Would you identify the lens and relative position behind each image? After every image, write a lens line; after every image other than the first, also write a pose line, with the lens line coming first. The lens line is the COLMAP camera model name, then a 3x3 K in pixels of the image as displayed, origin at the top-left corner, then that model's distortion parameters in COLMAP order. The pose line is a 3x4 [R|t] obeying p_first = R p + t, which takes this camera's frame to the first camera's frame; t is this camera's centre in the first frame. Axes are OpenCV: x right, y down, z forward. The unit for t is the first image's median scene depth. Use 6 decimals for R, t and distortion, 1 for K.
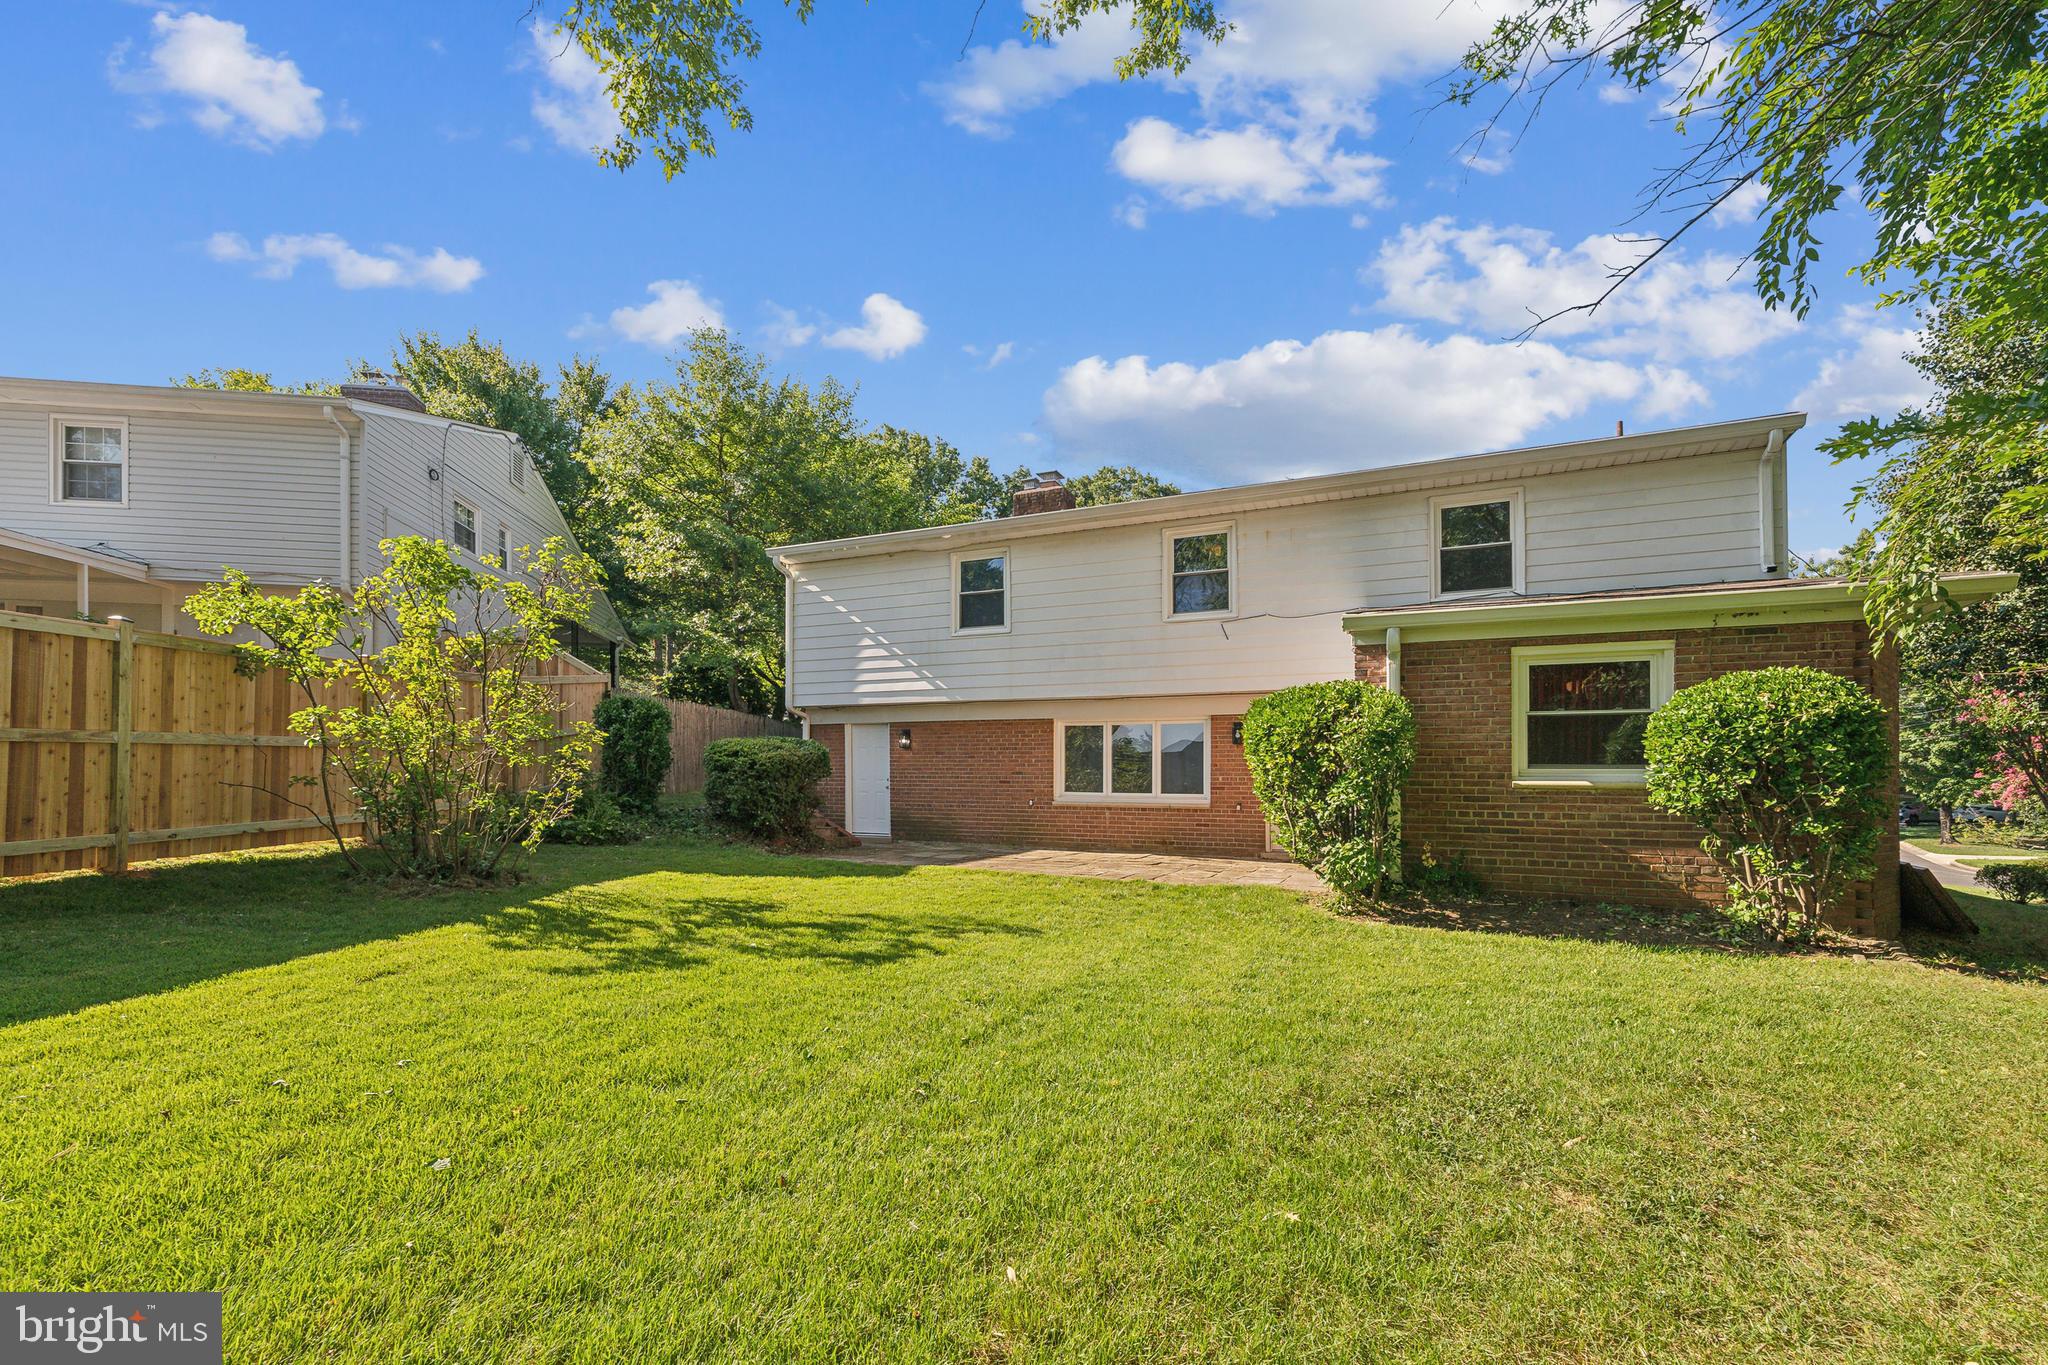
lens RADIAL K [[851.9, 0, 1023.5], [0, 851.9, 663.4], [0, 0, 1]] dist [0.000730, -0.000307]
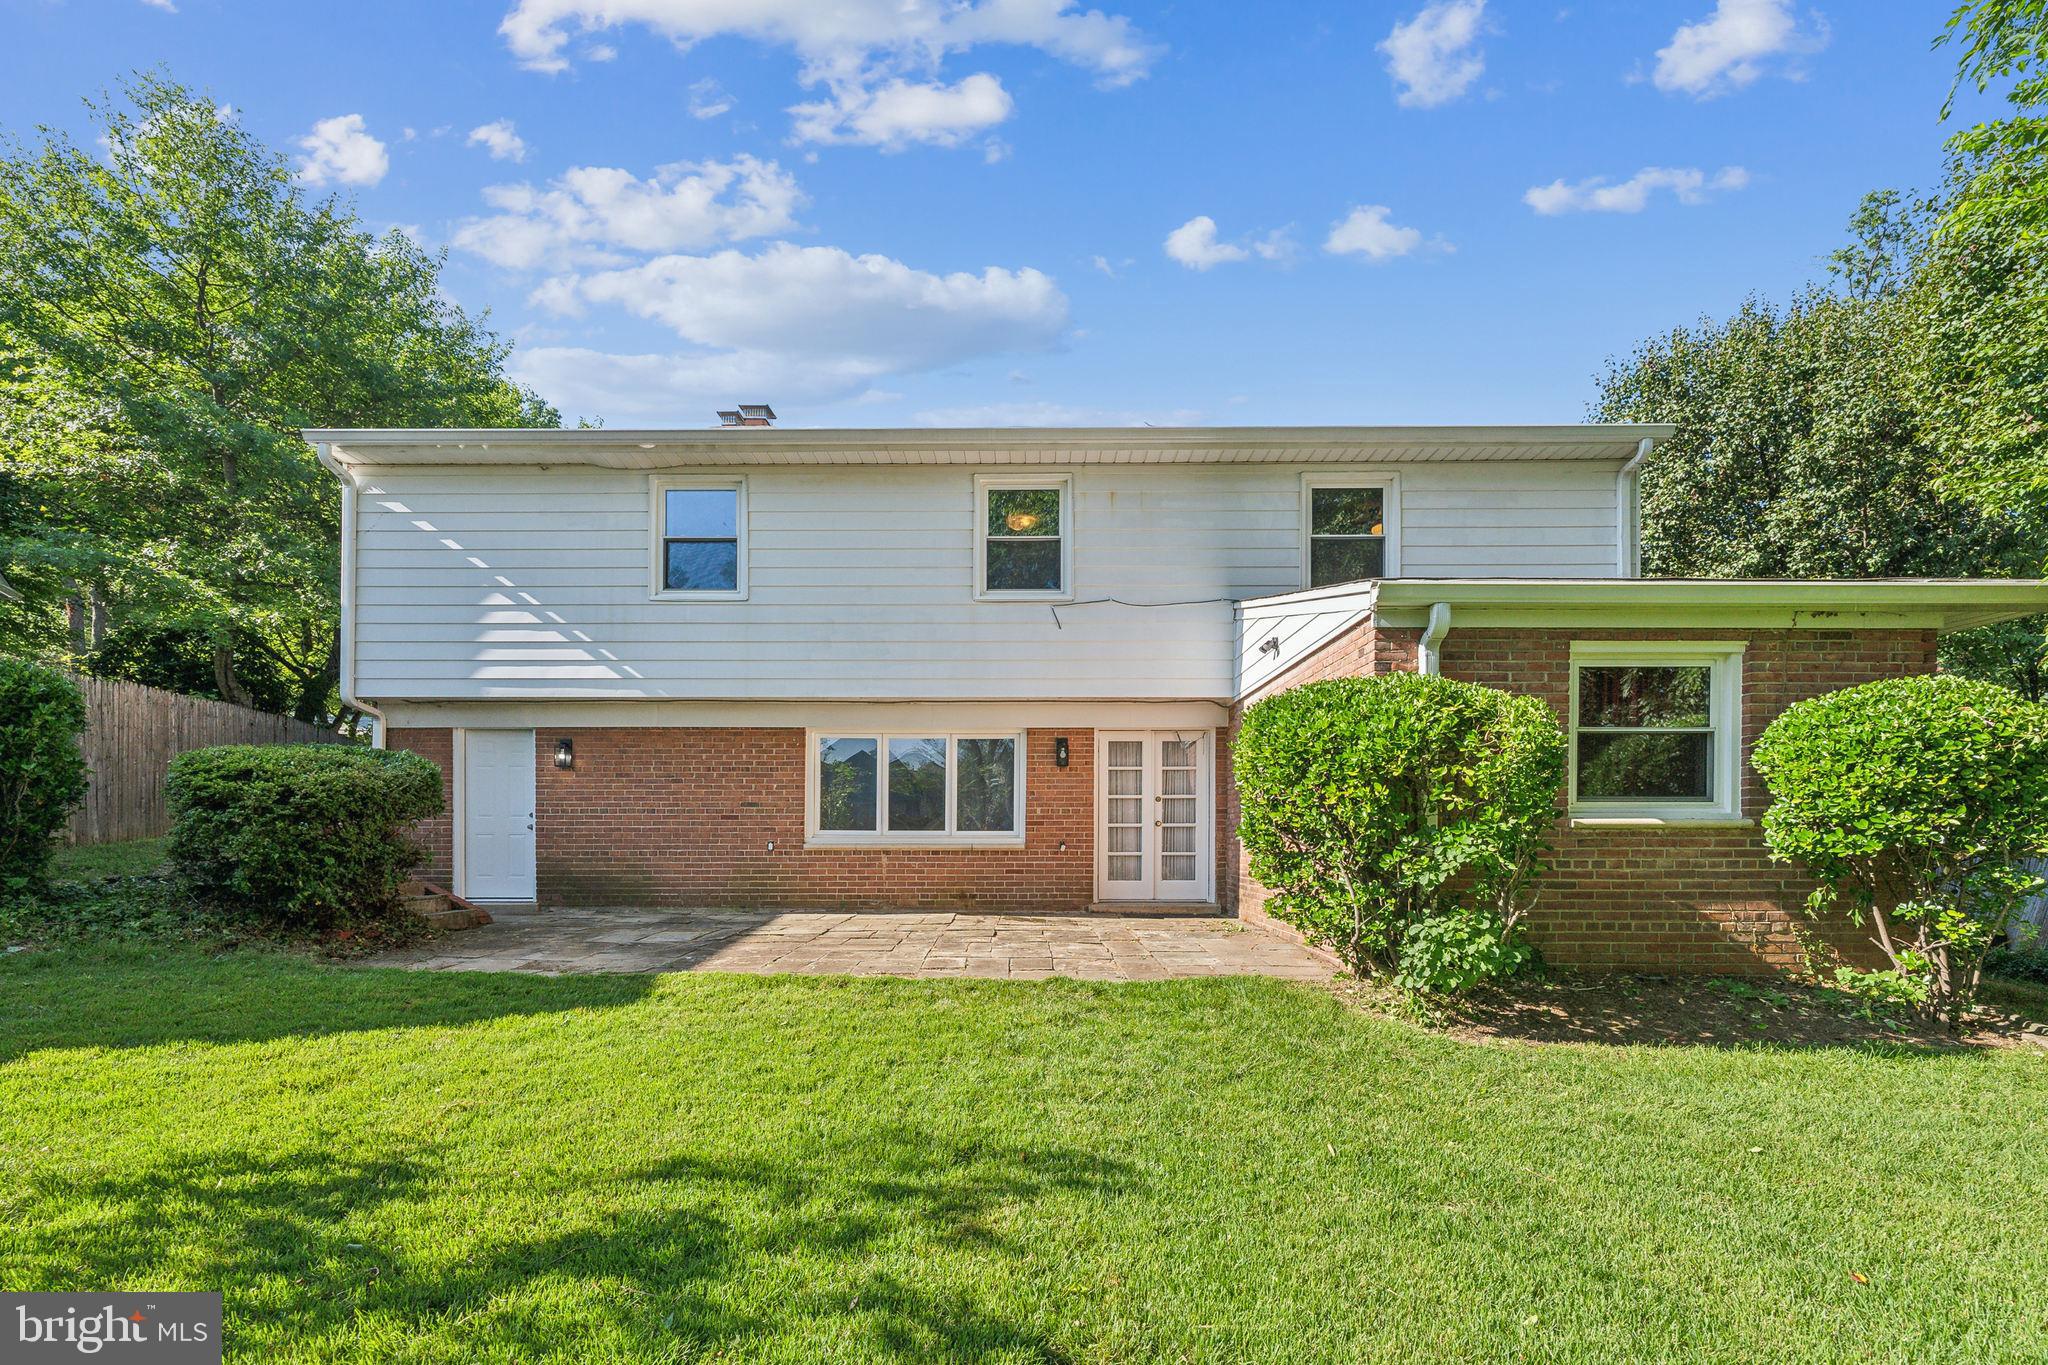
lens RADIAL K [[892.6, 0, 1019.4], [0, 892.6, 729.4], [0, 0, 1]] dist [-0.001621, -0.000372]
pose [[0.917586, 0.026377, 0.396660, -0.116117], [-0.047566, 0.997913, 0.043673, 0.030733], [-0.394681, -0.058942, 0.916926, 0.302305]]
